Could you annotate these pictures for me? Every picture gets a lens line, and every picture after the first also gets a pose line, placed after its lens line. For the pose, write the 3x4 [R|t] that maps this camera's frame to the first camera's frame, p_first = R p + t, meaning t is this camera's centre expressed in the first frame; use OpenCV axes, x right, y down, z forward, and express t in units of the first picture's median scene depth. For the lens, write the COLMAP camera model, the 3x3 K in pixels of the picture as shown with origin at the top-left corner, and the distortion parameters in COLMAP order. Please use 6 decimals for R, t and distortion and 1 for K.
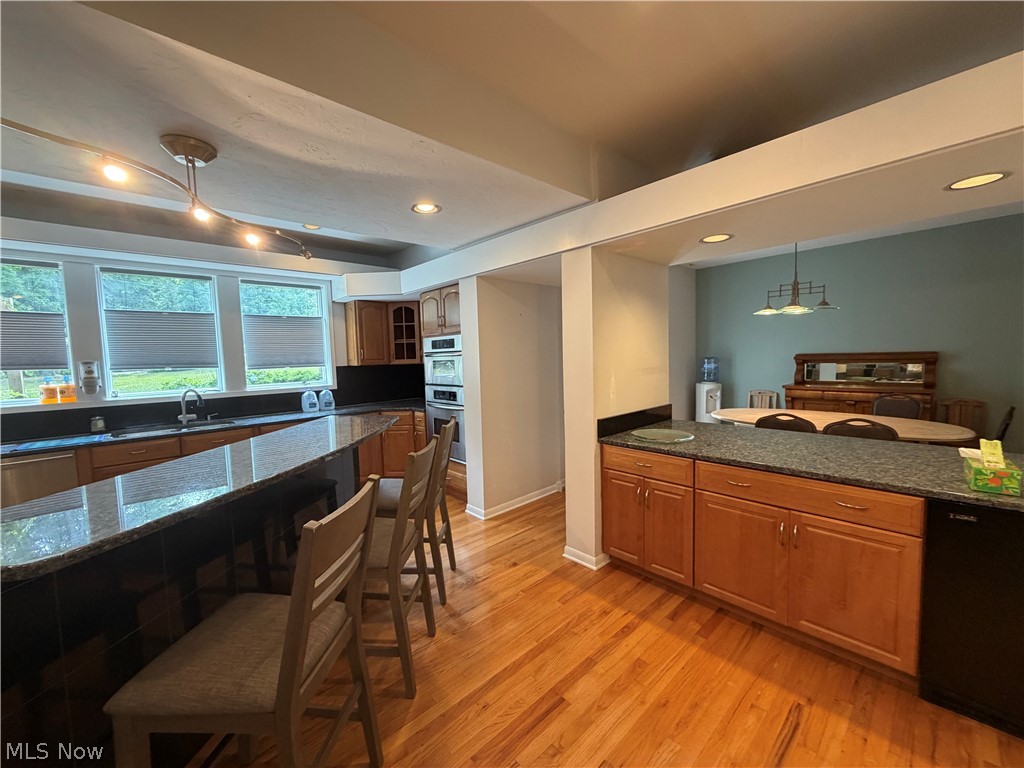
lens RADIAL K [[412.8, 0, 513.0], [0, 412.8, 383.6], [0, 0, 1]] dist [-0.001891, -0.000117]
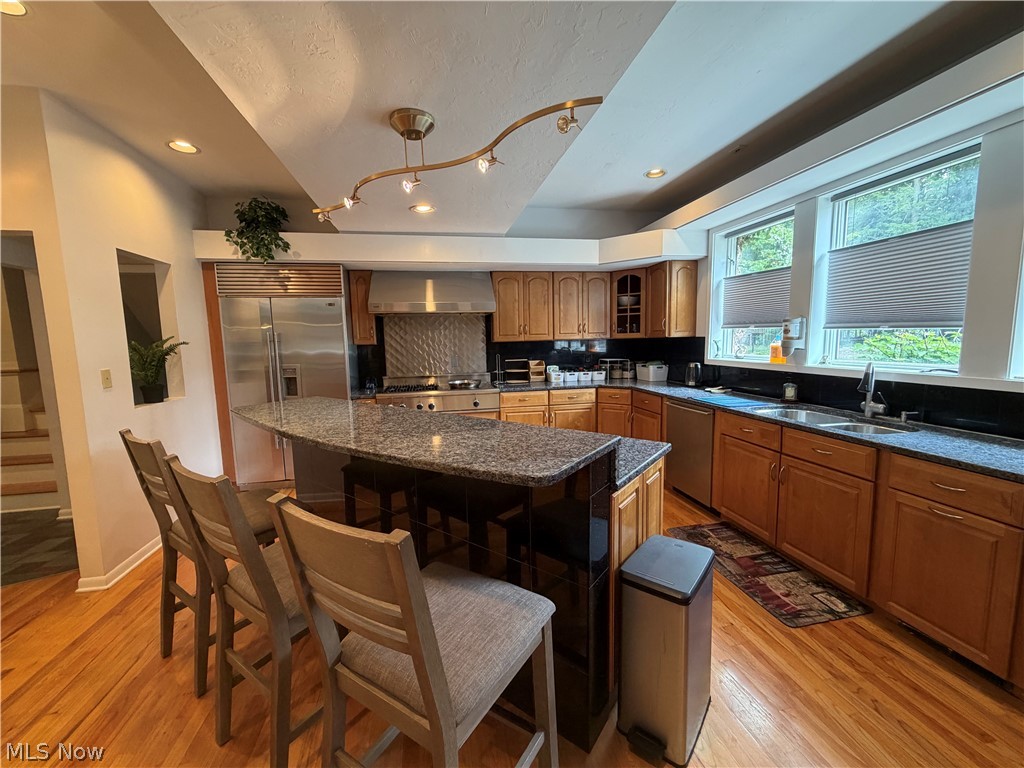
lens RADIAL K [[412.8, 0, 511.4], [0, 412.8, 383.1], [0, 0, 1]] dist [-0.001891, -0.000117]
pose [[-0.524379, 0.129112, -0.841639, 0.029388], [-0.029336, 0.985111, 0.169399, -0.045081], [0.850979, 0.113520, -0.512784, 0.849318]]
